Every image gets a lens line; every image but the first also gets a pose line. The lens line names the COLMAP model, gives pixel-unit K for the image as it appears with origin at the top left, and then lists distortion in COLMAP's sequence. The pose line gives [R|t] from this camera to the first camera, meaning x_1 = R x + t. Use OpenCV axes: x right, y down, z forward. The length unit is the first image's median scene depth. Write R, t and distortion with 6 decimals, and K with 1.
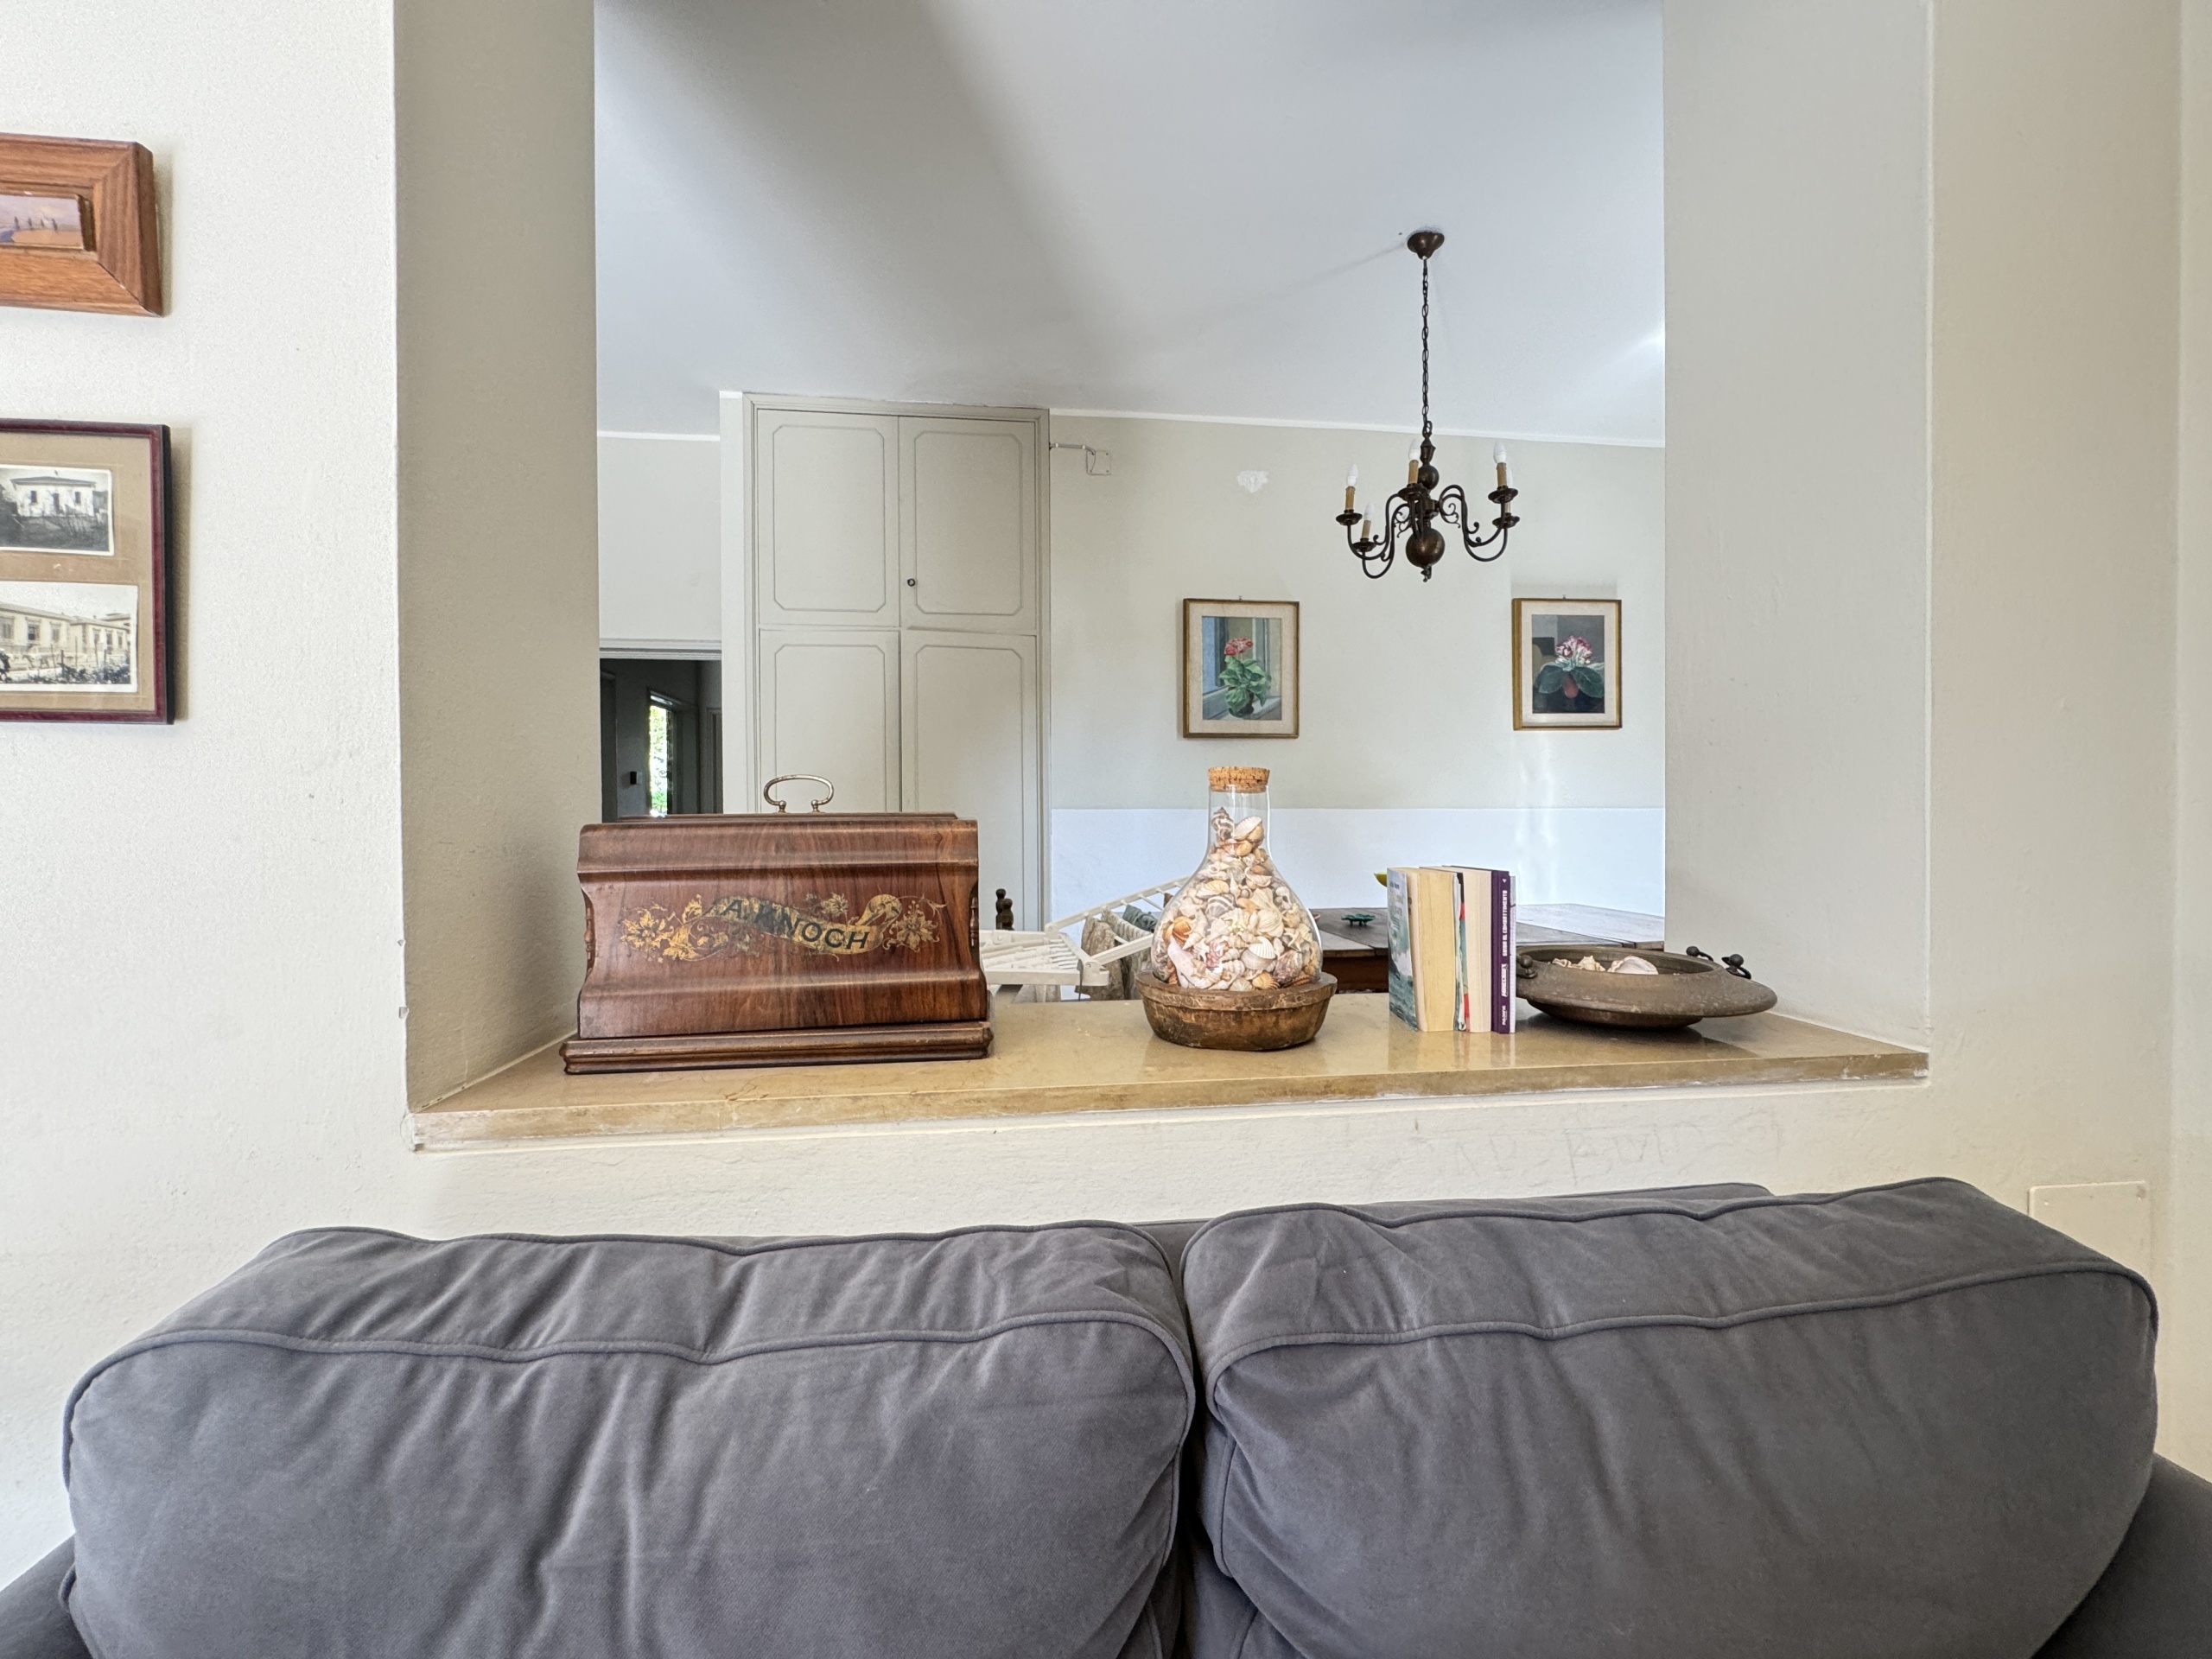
lens RADIAL K [[883.1, 0, 1104.4], [0, 883.1, 821.4], [0, 0, 1]] dist [-0.001787, 0.000786]
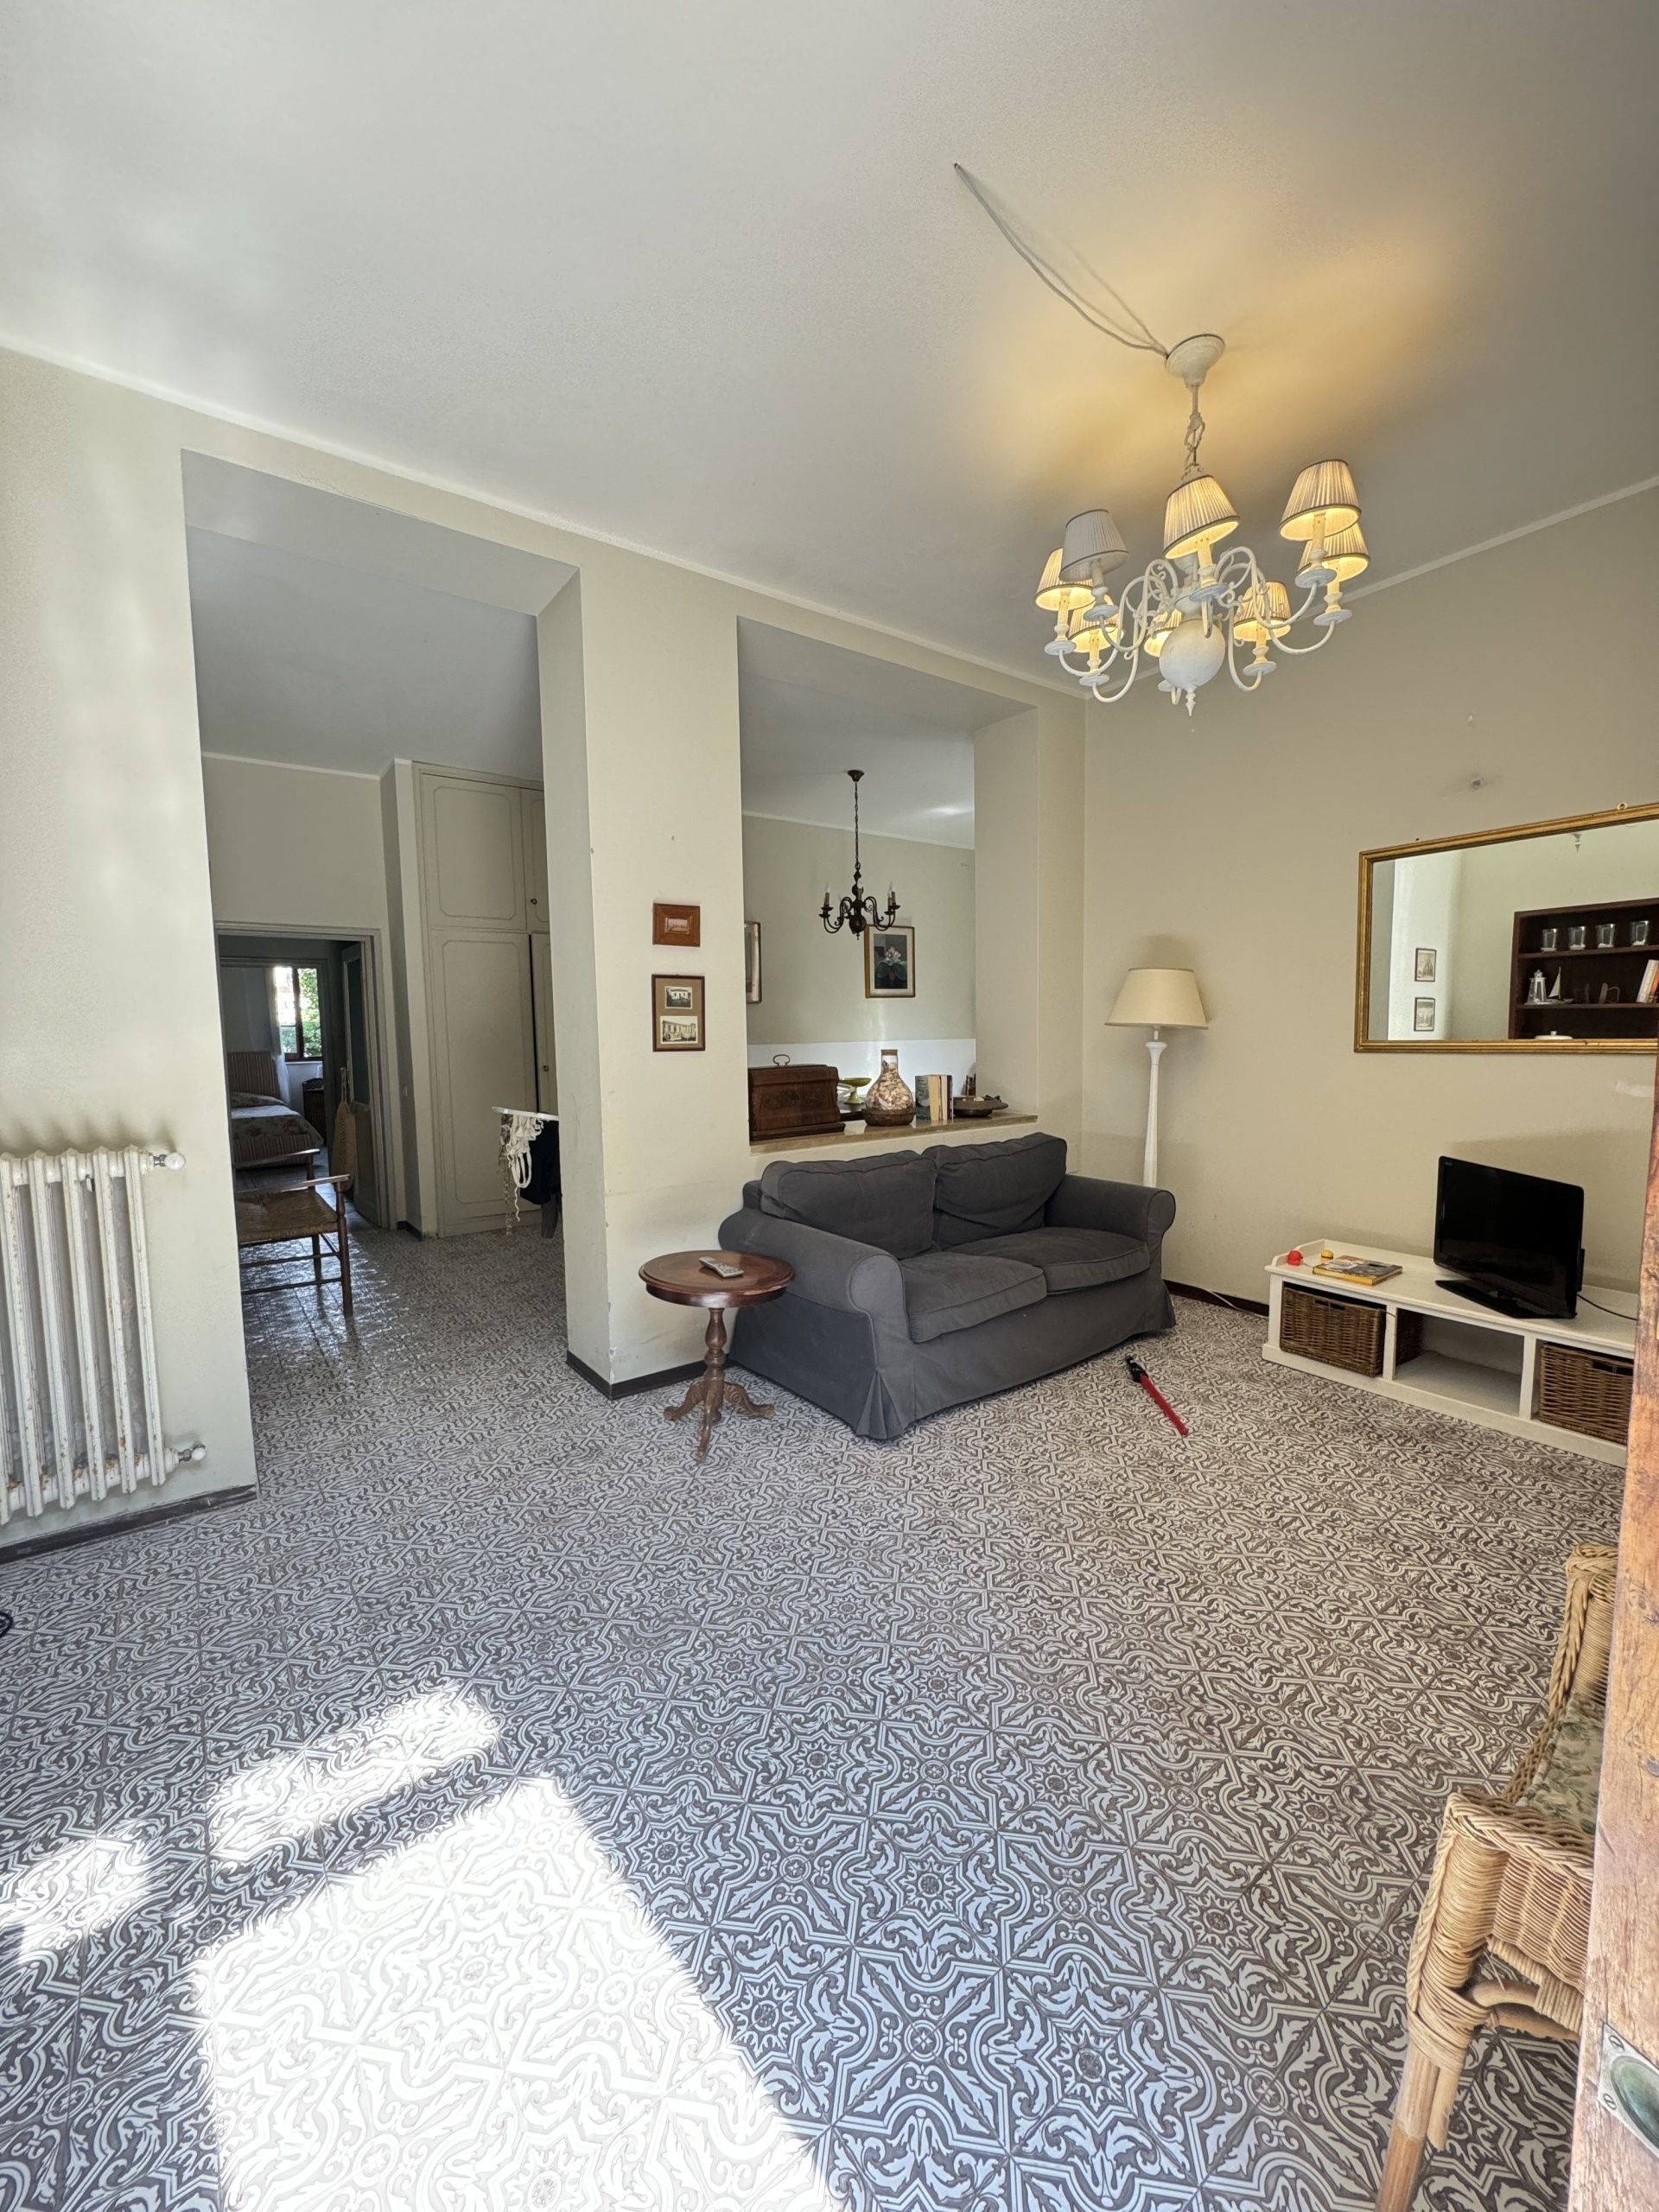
lens RADIAL K [[883.1, 0, 831.8], [0, 883.1, 1097.5], [0, 0, 1]] dist [-0.001787, 0.000786]
pose [[0.868113, -0.051062, 0.493734, -0.750538], [0.016007, 0.997057, 0.074972, -0.056125], [-0.496109, -0.057180, 0.866375, -0.813085]]
